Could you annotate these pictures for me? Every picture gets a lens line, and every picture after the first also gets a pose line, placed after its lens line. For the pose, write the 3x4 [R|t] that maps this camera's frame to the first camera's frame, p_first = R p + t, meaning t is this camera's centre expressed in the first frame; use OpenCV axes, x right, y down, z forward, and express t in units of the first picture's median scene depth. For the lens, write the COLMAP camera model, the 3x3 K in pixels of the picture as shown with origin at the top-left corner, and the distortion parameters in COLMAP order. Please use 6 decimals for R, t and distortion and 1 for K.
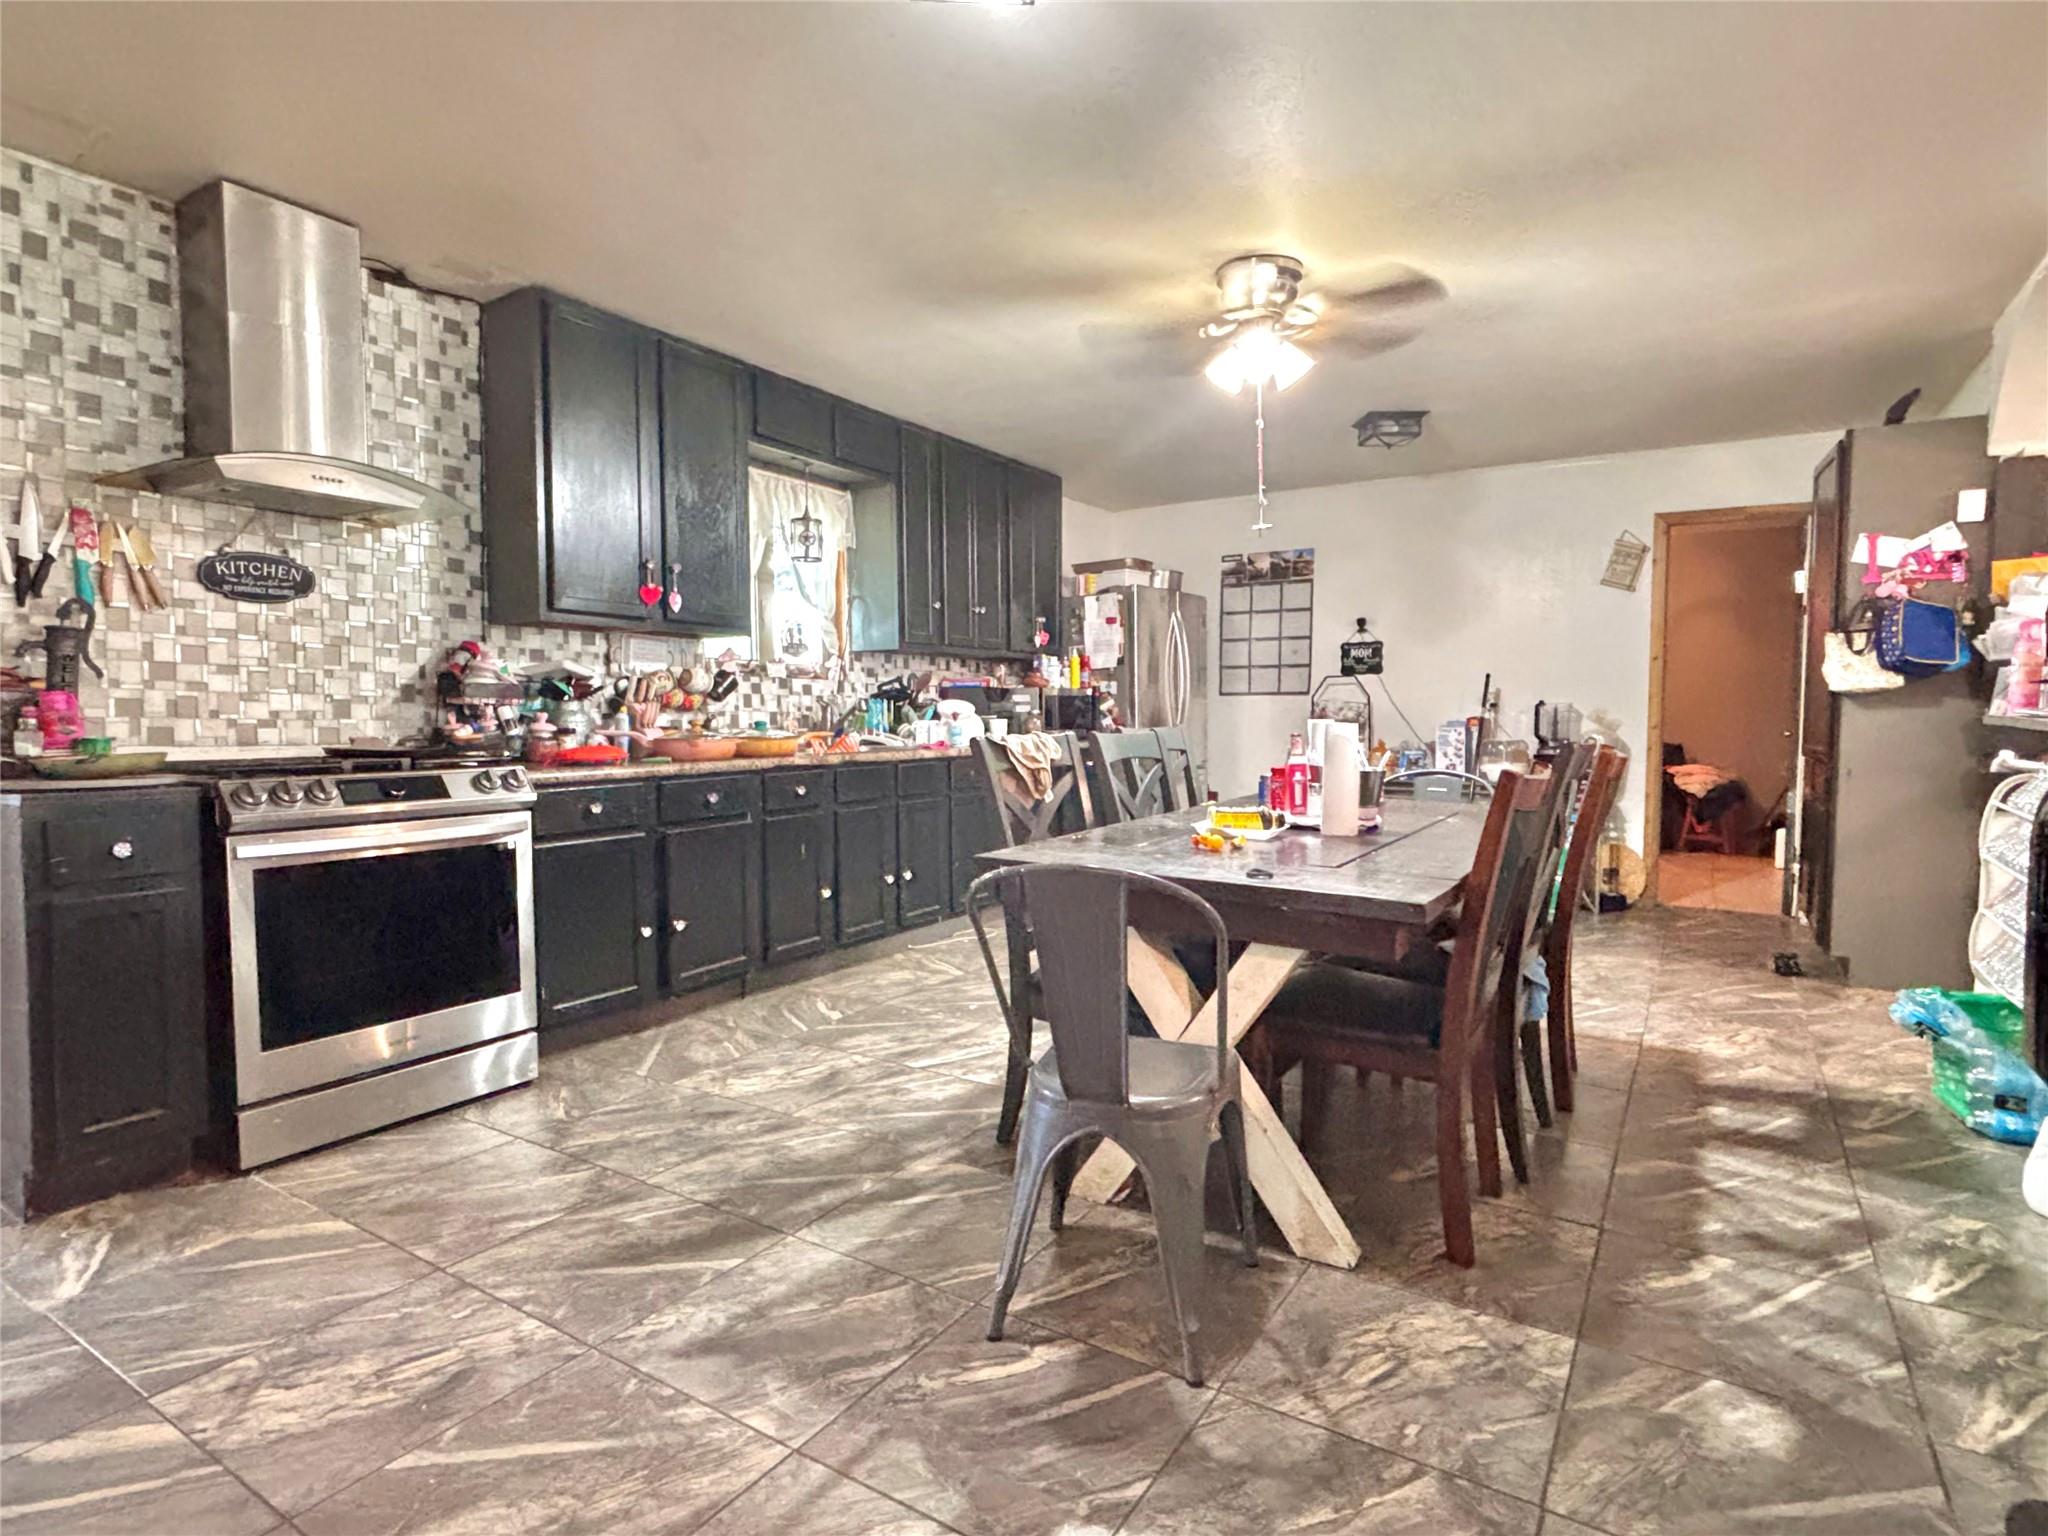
lens RADIAL K [[1081.6, 0, 1018.0], [0, 1081.6, 768.7], [0, 0, 1]] dist [0.007502, -0.002571]
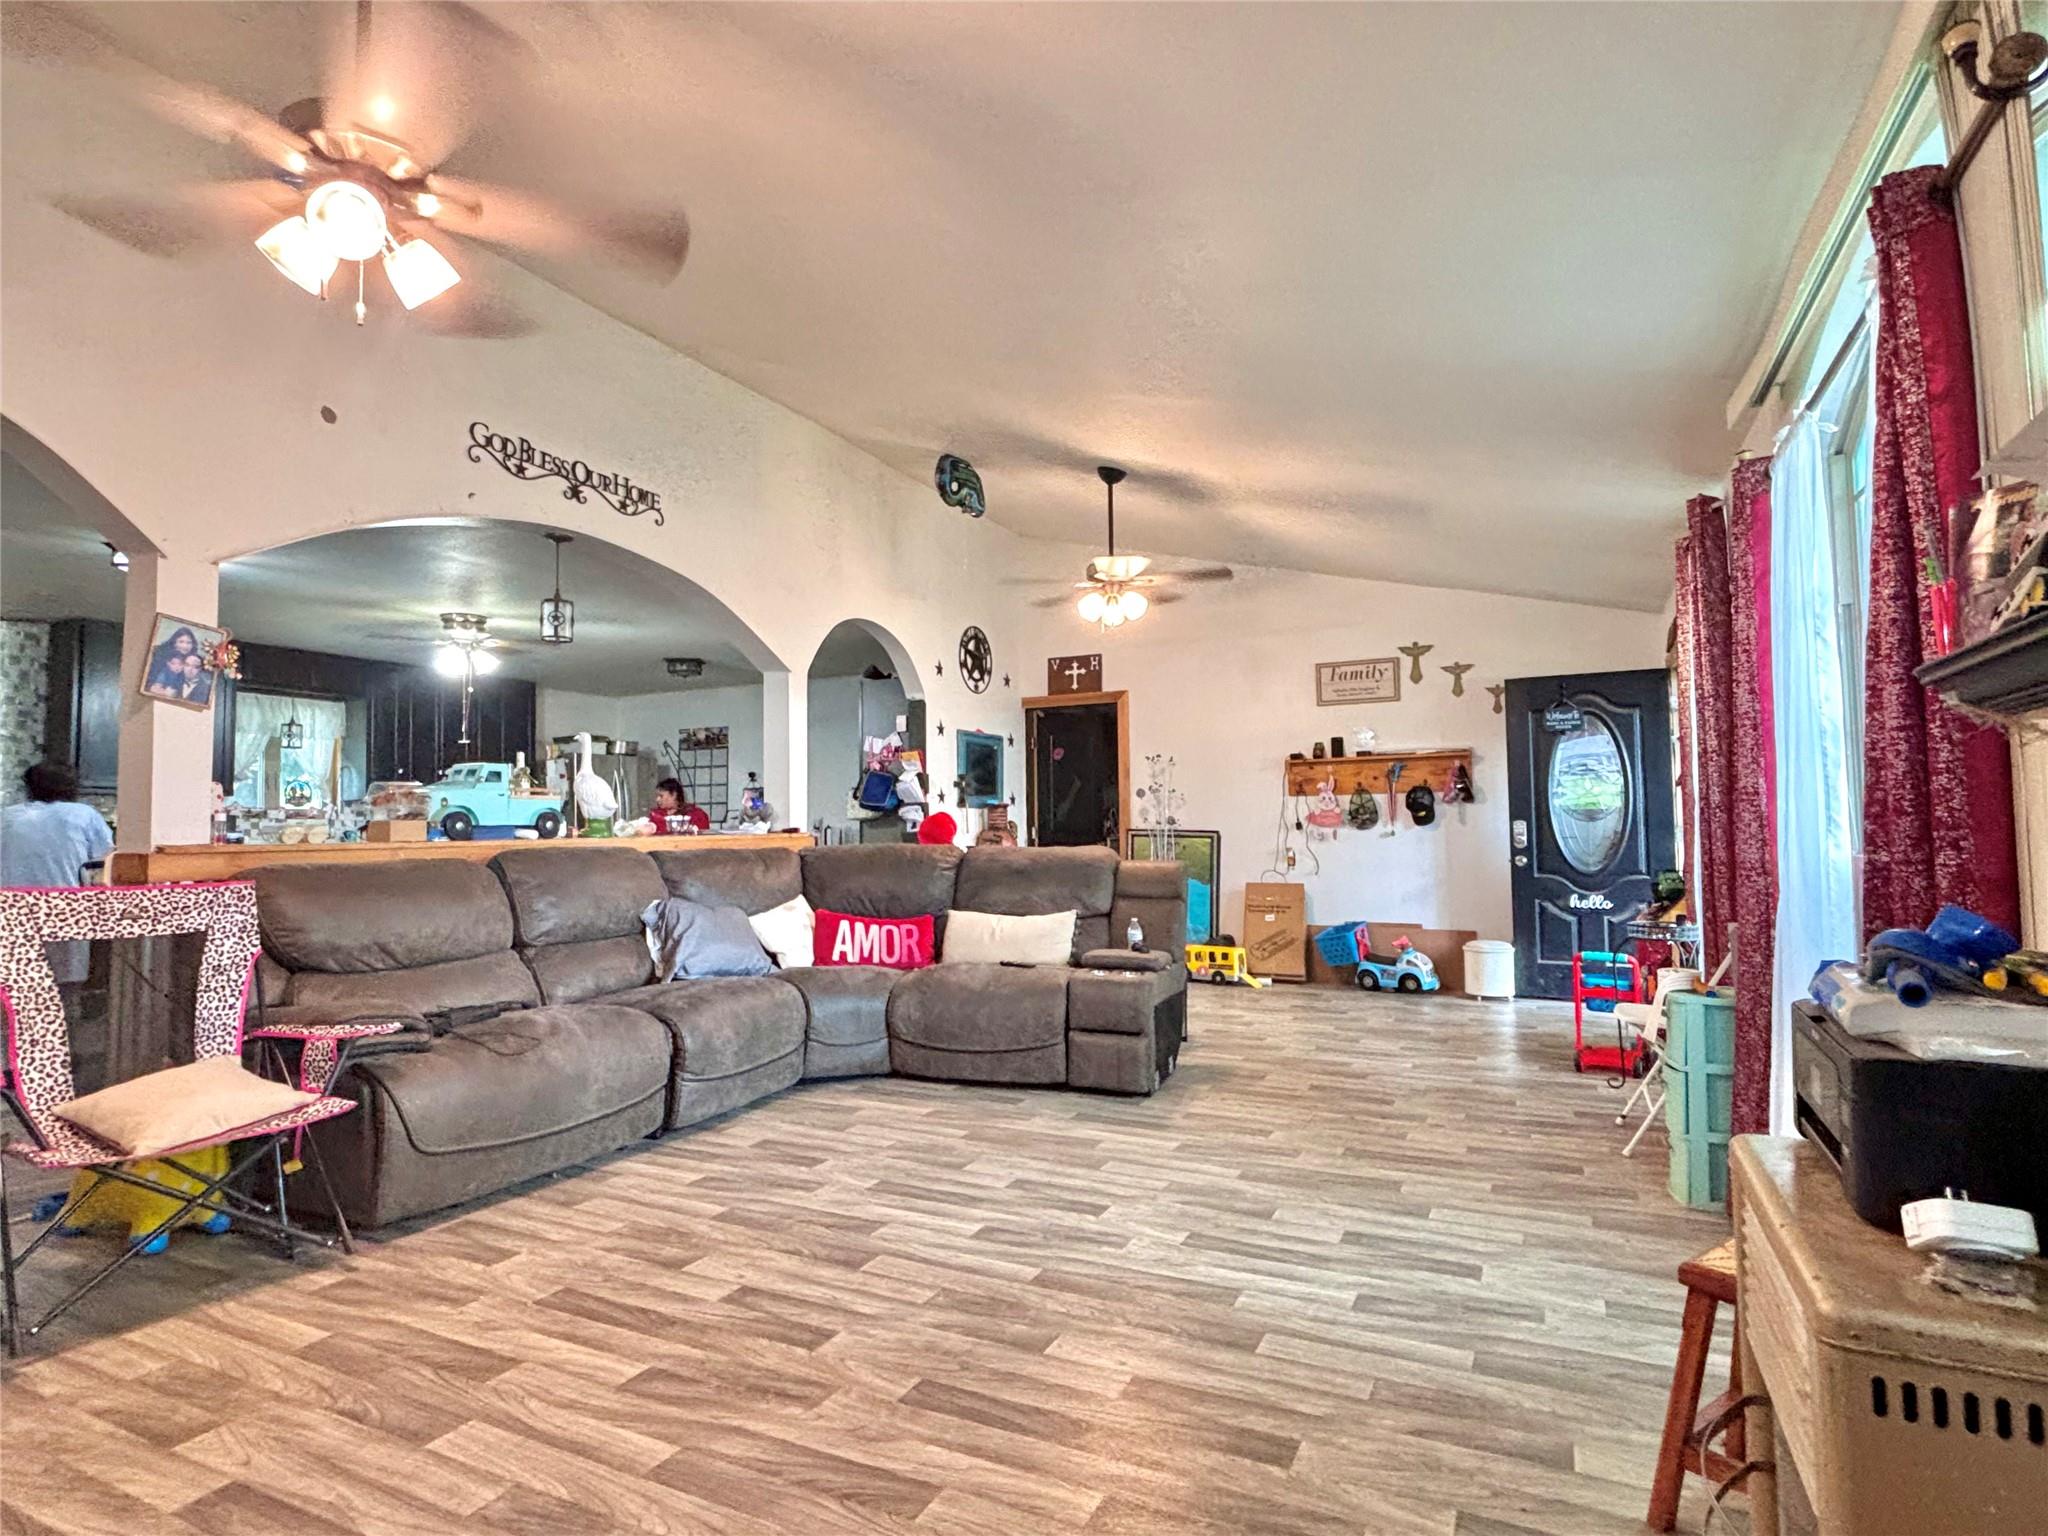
lens RADIAL K [[1081.6, 0, 1016.7], [0, 1081.6, 777.8], [0, 0, 1]] dist [0.007502, -0.002571]
pose [[0.993951, -0.008938, 0.109464, 0.881968], [0.020357, 0.994406, -0.103643, 0.058914], [-0.107925, 0.105244, 0.988573, -0.927112]]
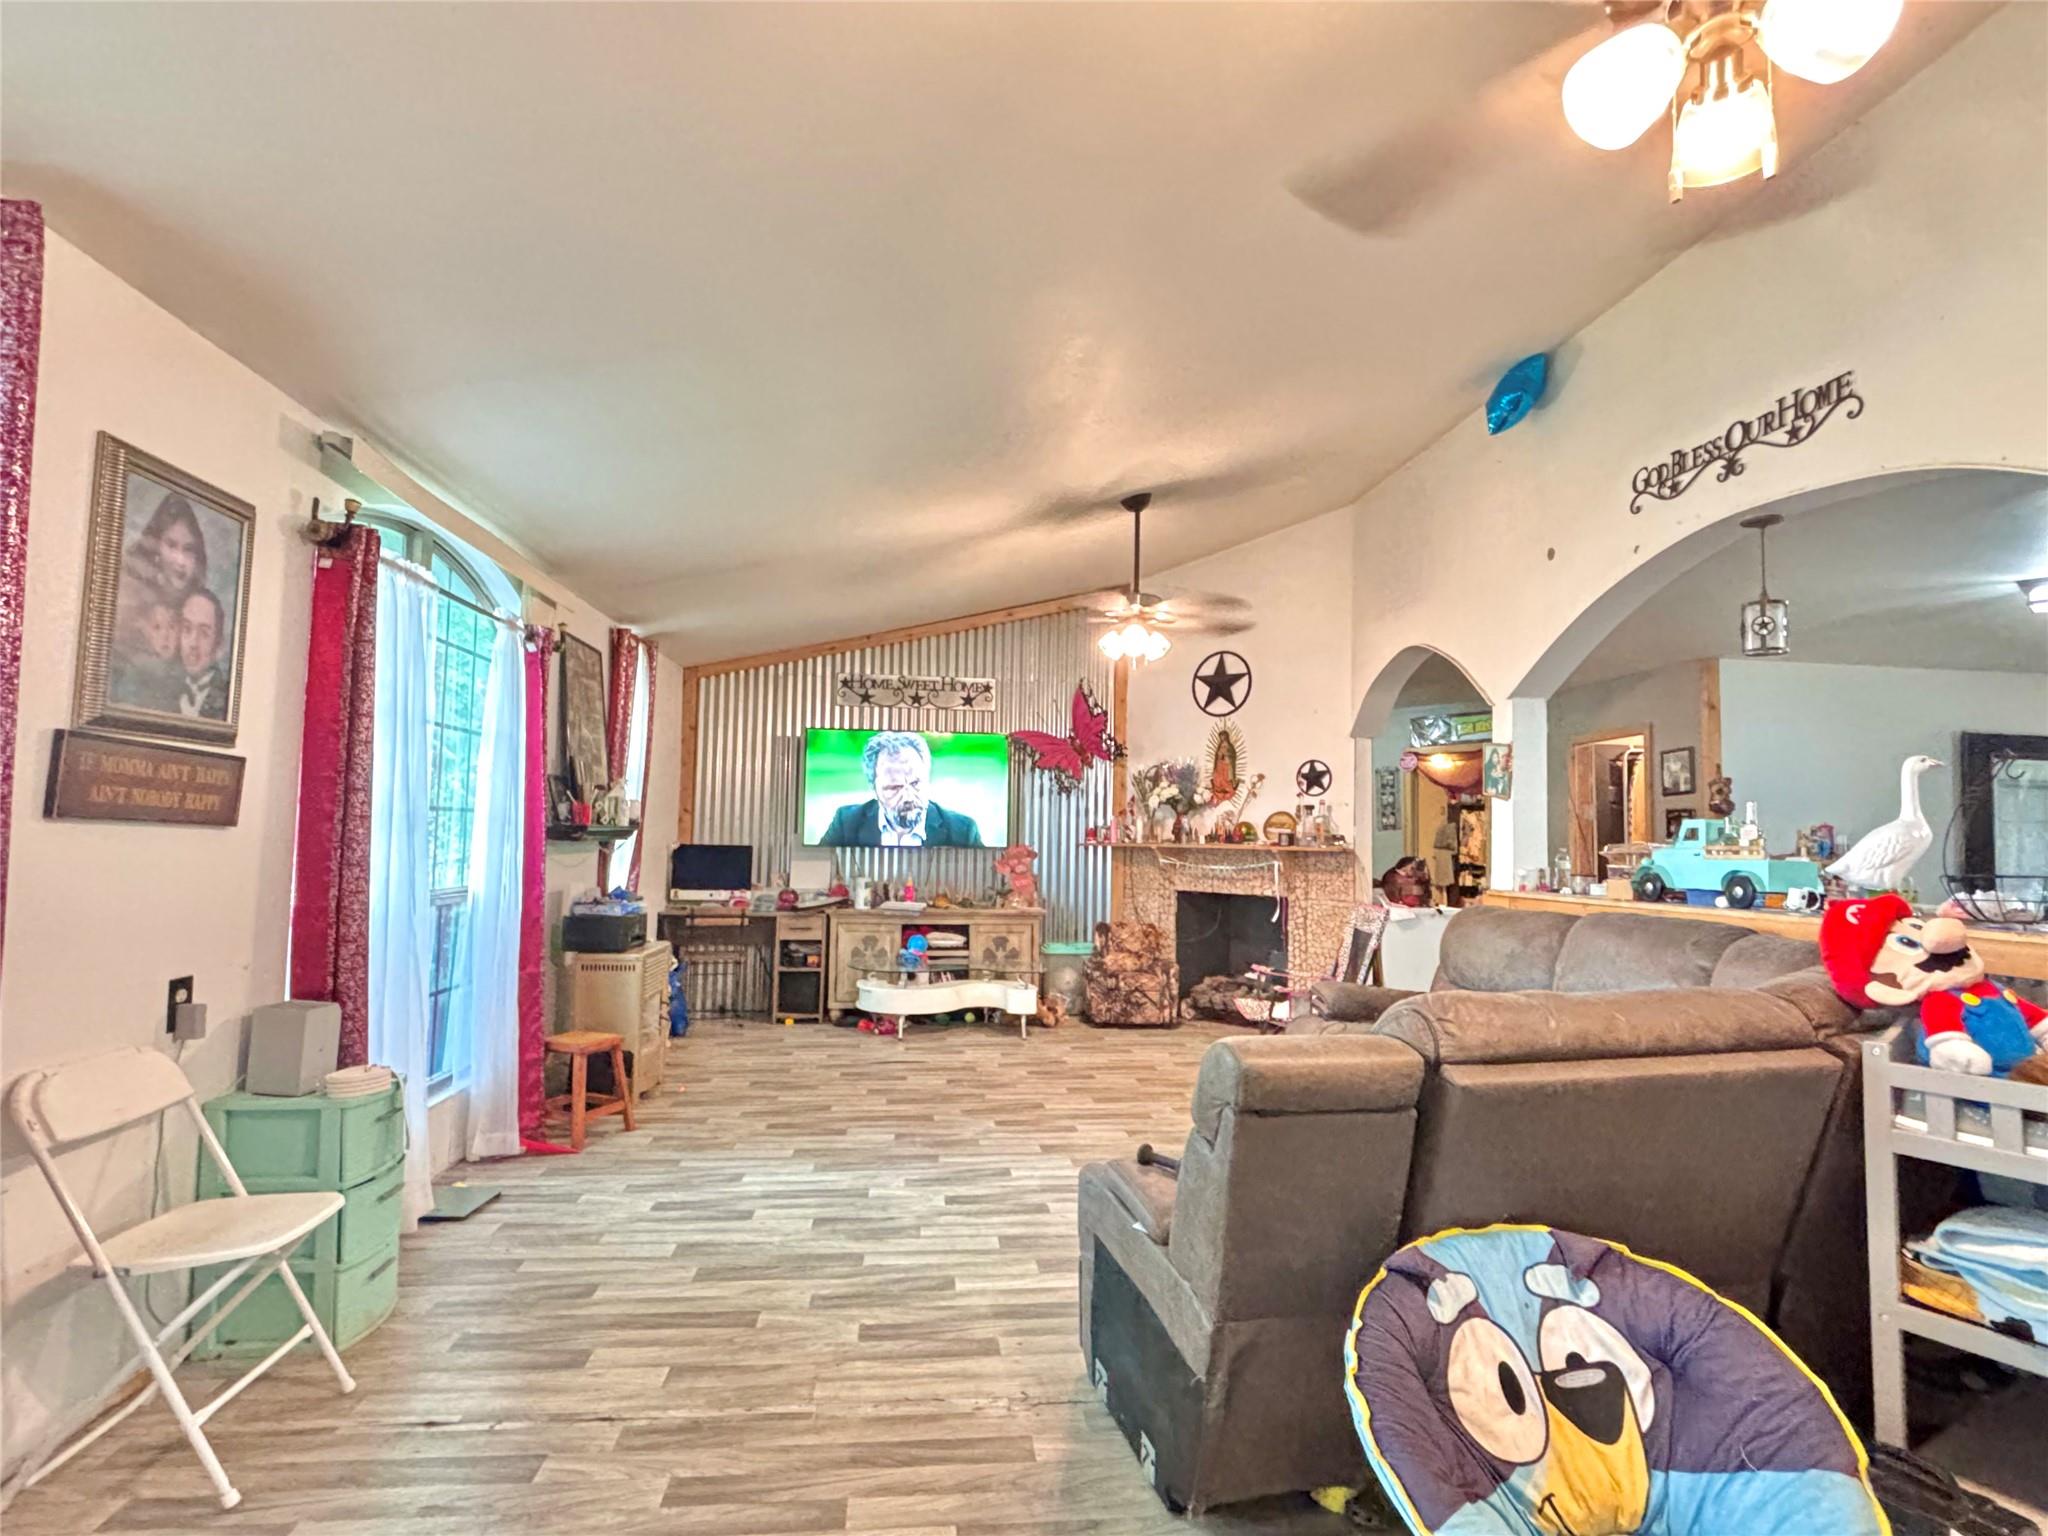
lens RADIAL K [[1081.6, 0, 1012.1], [0, 1081.6, 771.8], [0, 0, 1]] dist [0.007502, -0.002571]
pose [[-0.792308, -0.060291, -0.607134, 2.336422], [-0.060327, 0.997971, -0.020377, -0.206260], [0.607131, 0.020482, -0.794338, 2.363249]]
